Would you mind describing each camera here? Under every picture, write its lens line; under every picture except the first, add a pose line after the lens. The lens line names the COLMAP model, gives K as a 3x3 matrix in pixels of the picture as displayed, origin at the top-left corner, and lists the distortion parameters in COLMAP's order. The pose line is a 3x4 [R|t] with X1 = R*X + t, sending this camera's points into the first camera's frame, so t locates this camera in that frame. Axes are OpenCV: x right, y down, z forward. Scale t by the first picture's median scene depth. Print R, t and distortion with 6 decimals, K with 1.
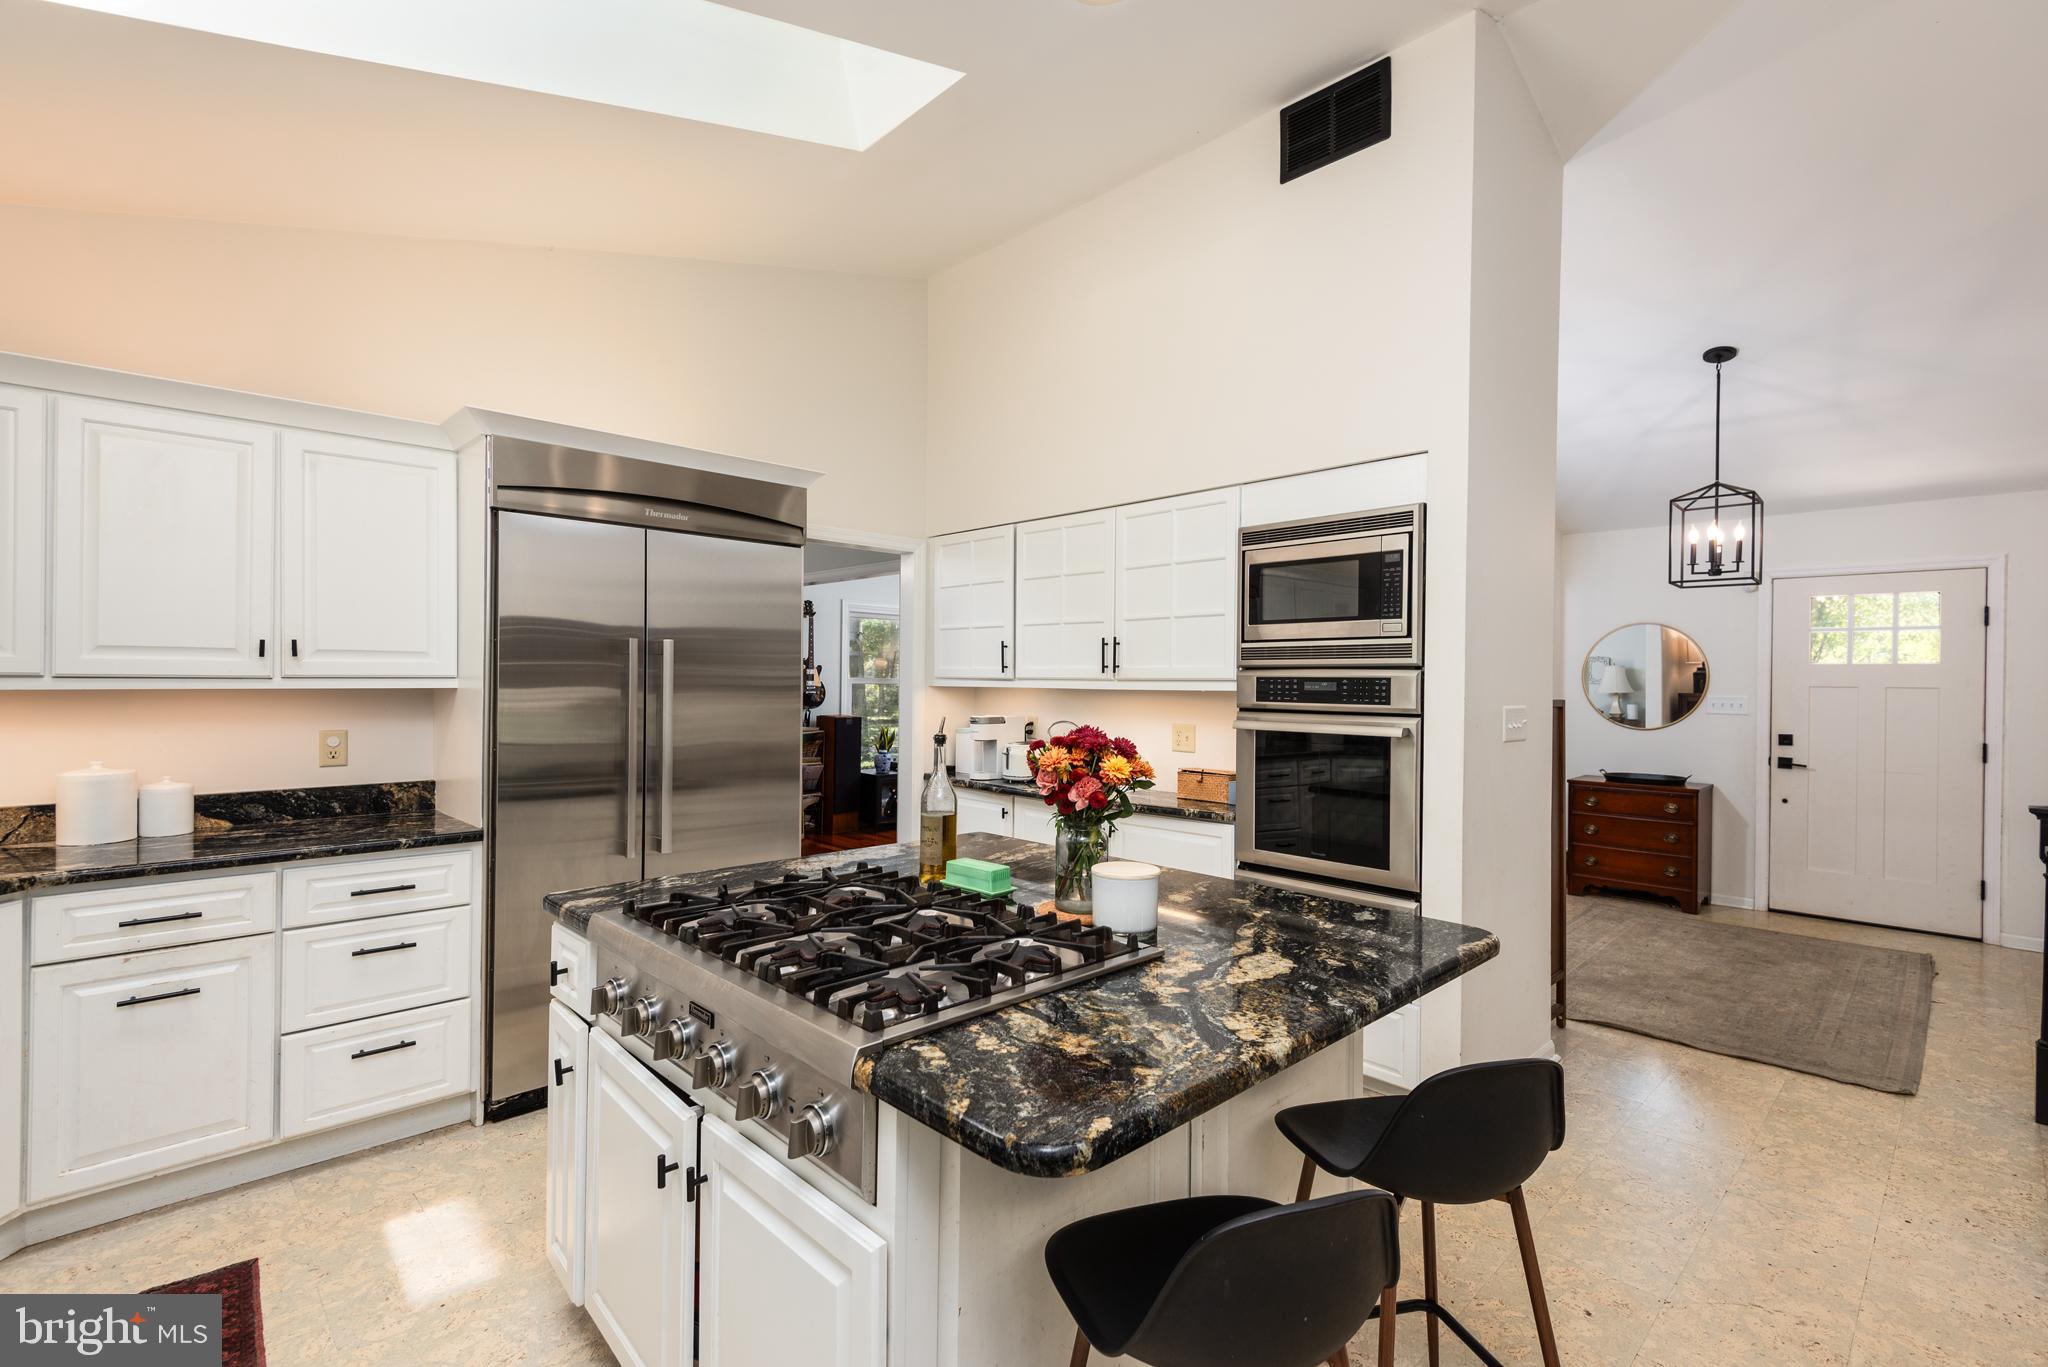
lens RADIAL K [[934.6, 0, 1034.6], [0, 934.6, 677.8], [0, 0, 1]] dist [0.019408, -0.007367]
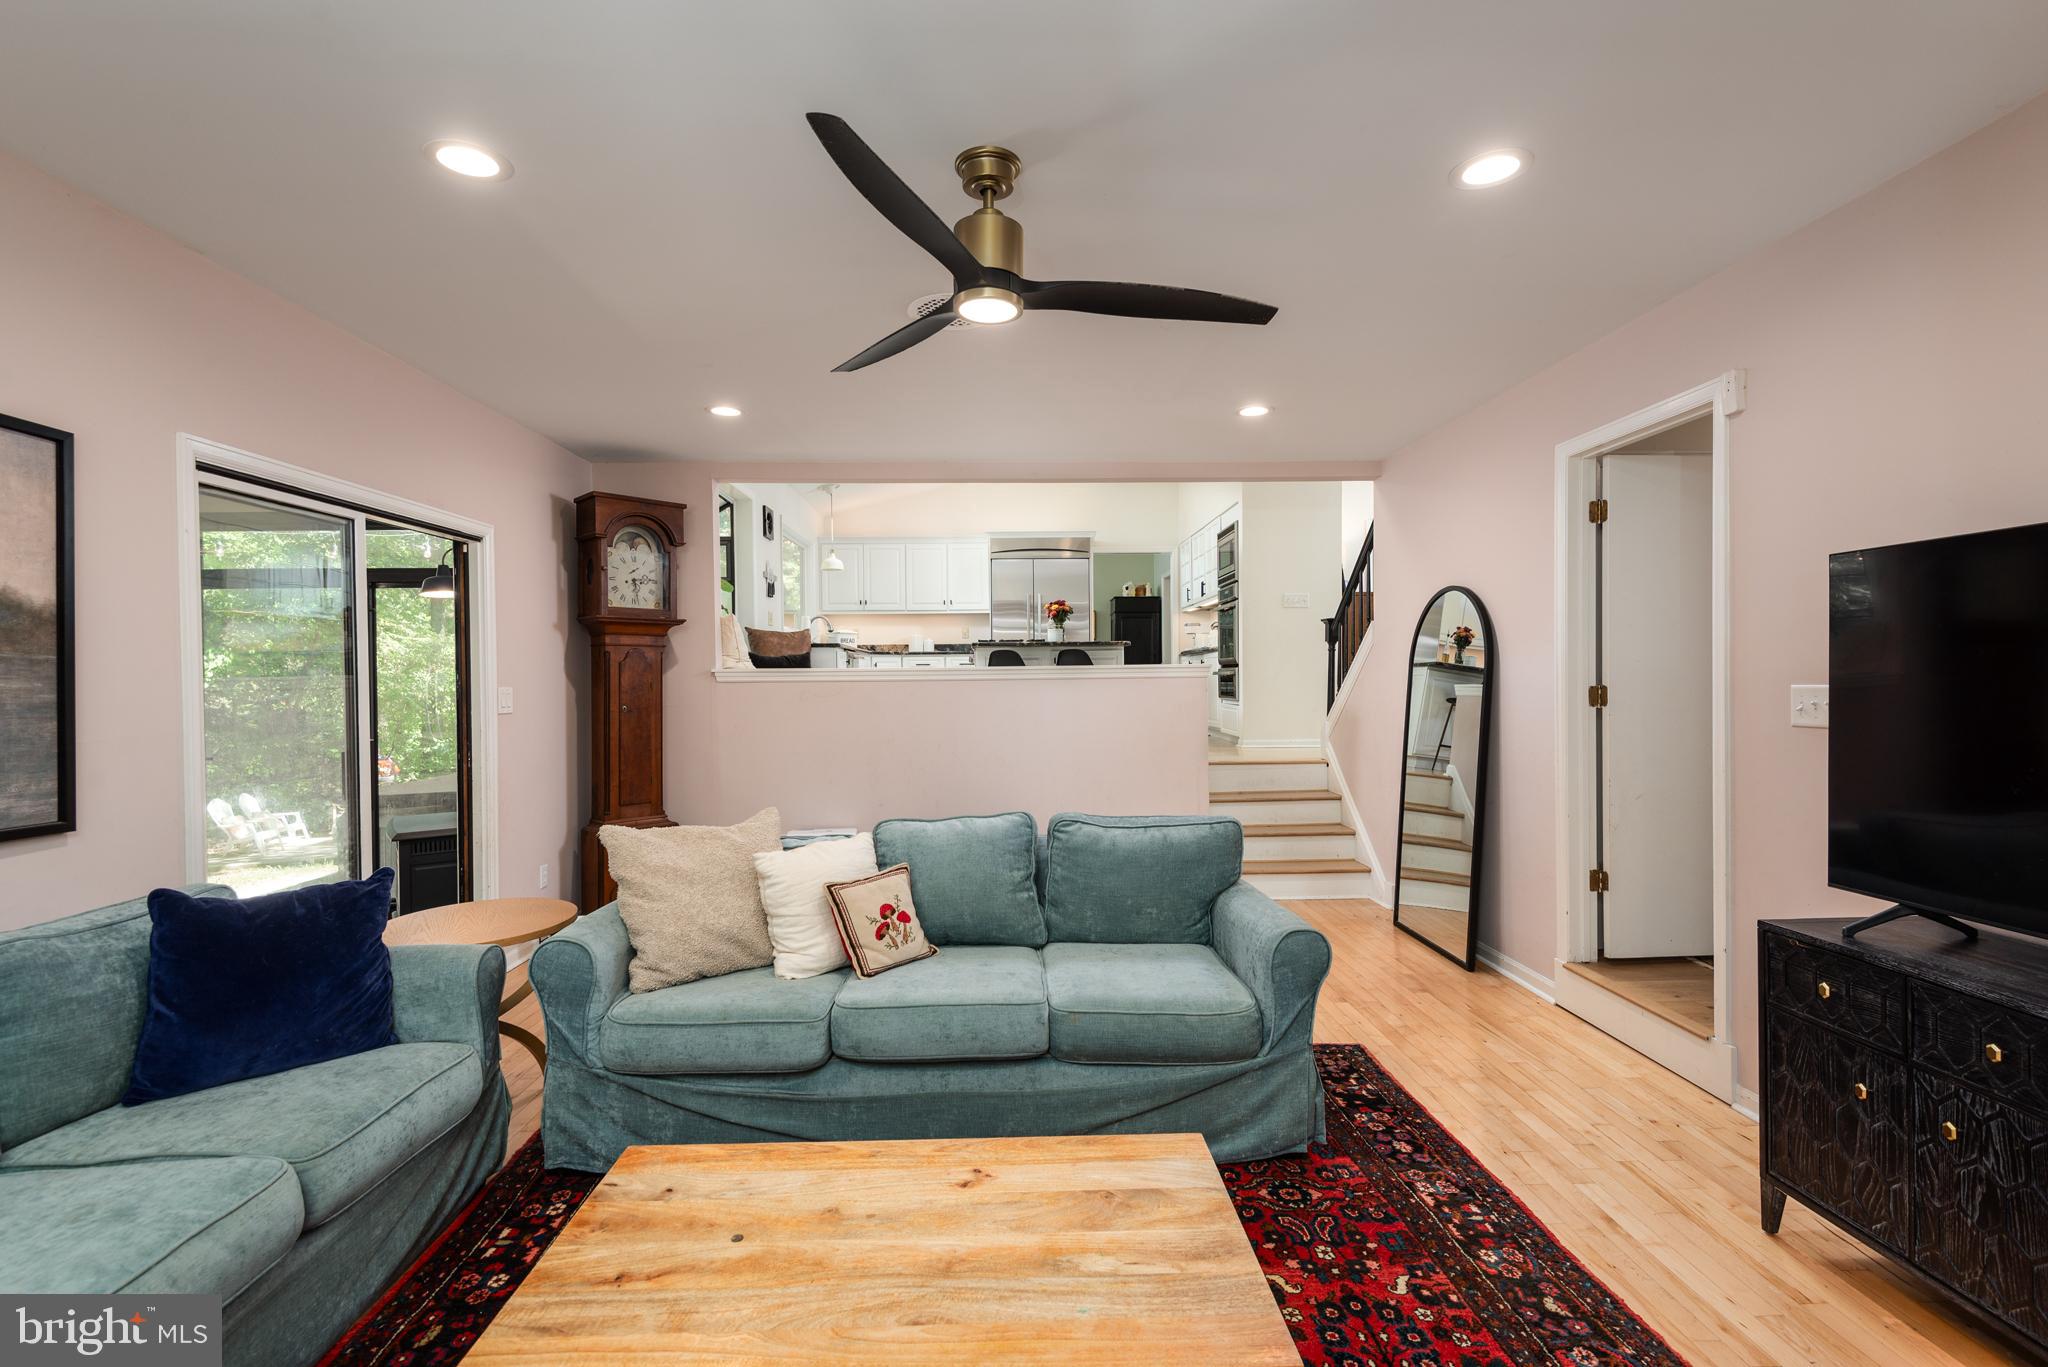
lens RADIAL K [[934.6, 0, 1022.3], [0, 934.6, 684.3], [0, 0, 1]] dist [0.019408, -0.007367]
pose [[0.740559, -0.008658, -0.671936, 2.210661], [0.013215, 0.999911, 0.001681, 0.338761], [0.671861, -0.010125, 0.740608, -1.804581]]
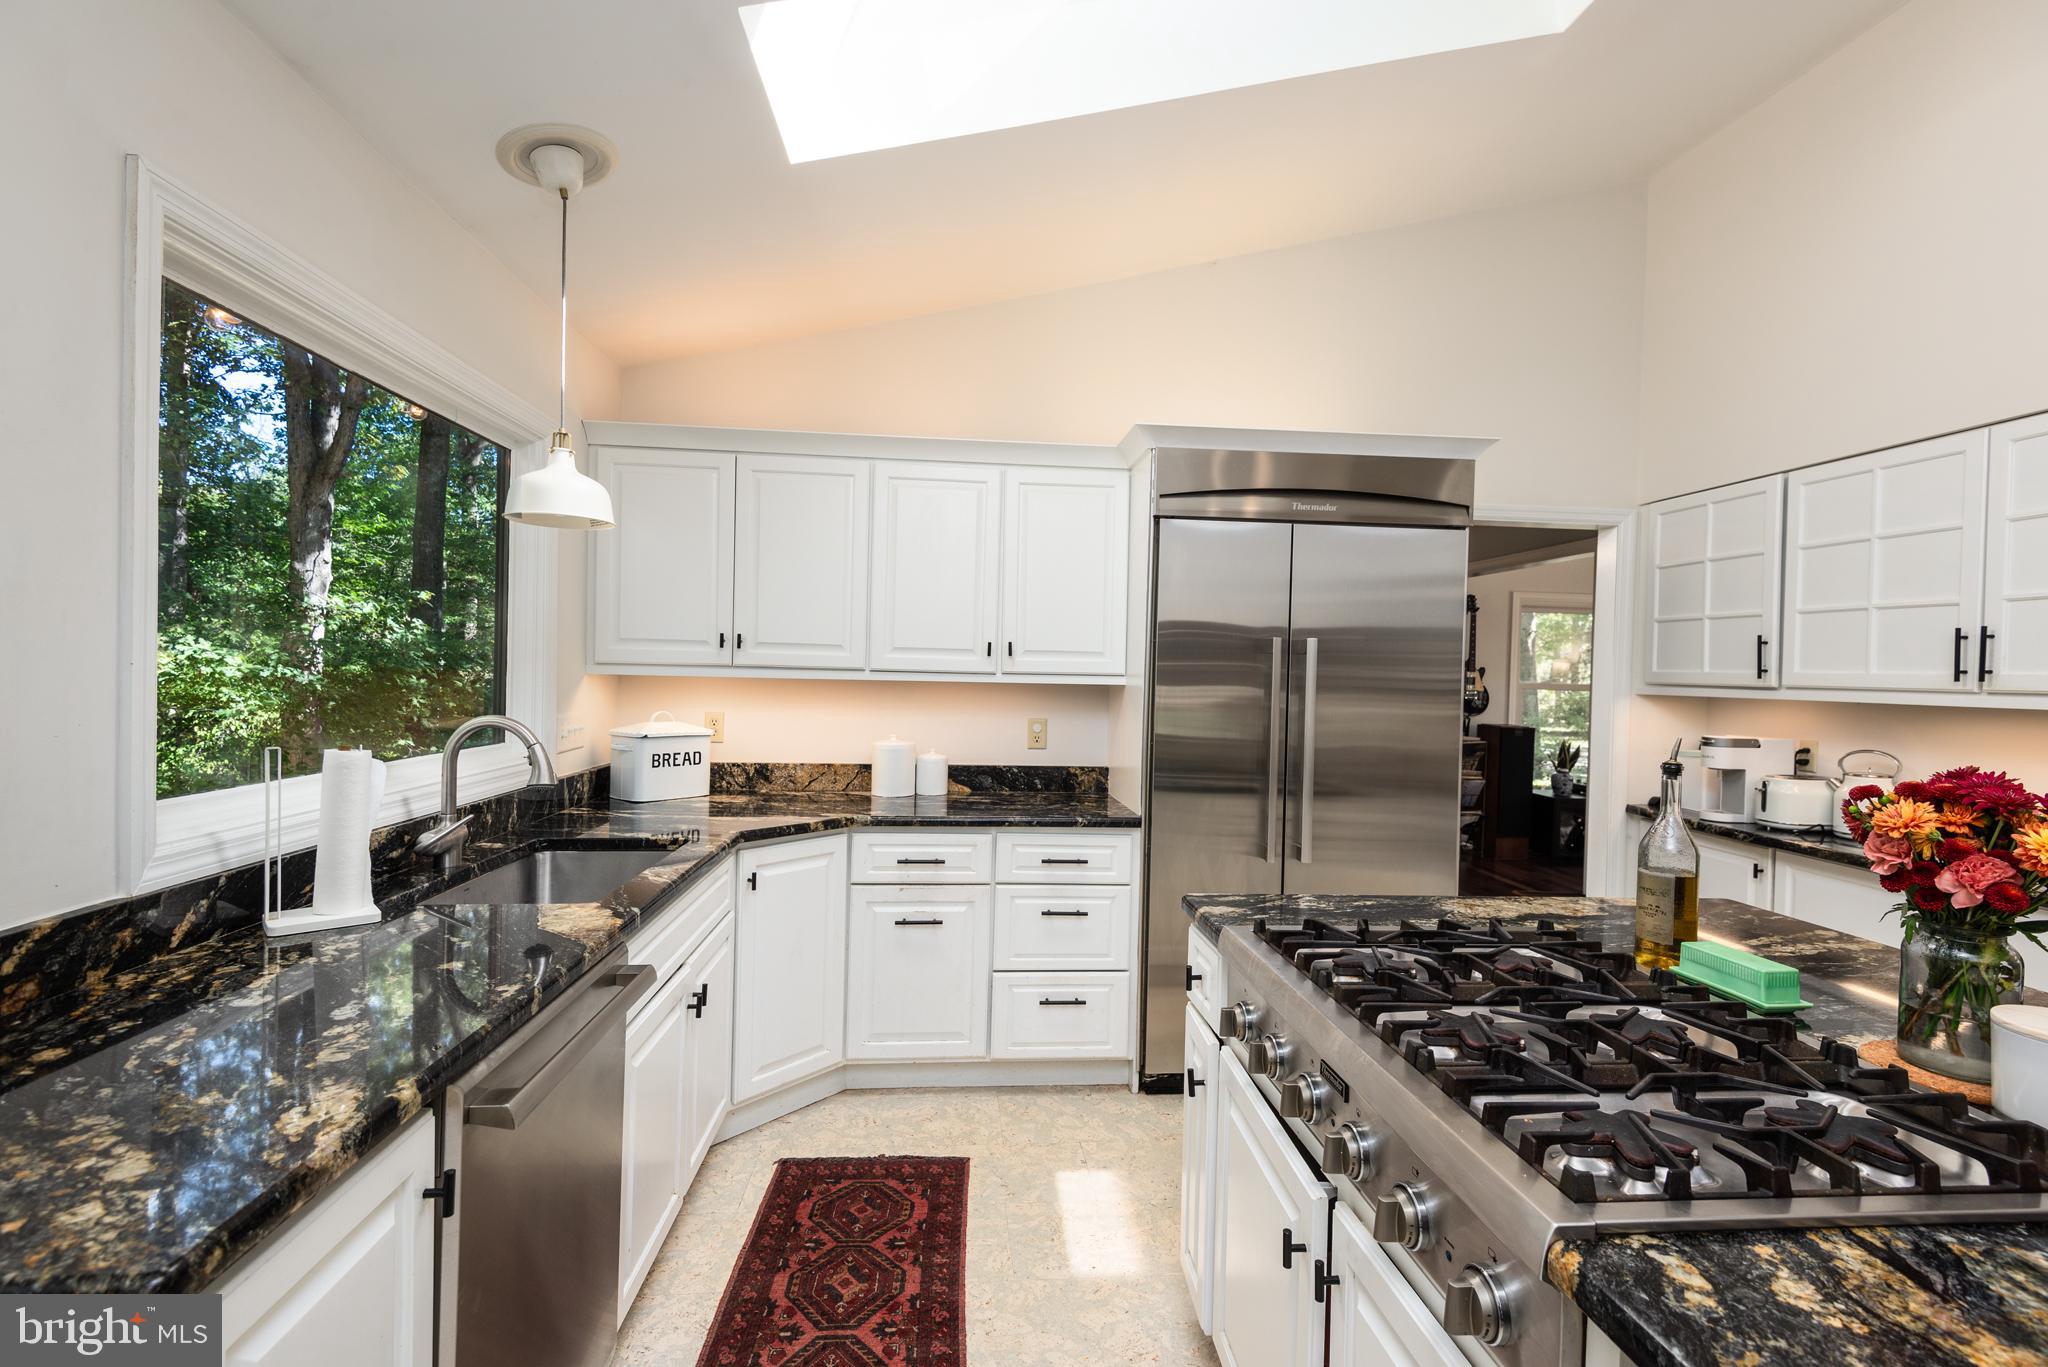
lens RADIAL K [[934.6, 0, 1023.6], [0, 934.6, 679.9], [0, 0, 1]] dist [0.019408, -0.007367]
pose [[0.778572, 0.016990, -0.627326, -0.028929], [-0.016388, 0.999843, 0.006741, 0.000009], [0.627342, 0.005032, 0.778728, 0.098532]]
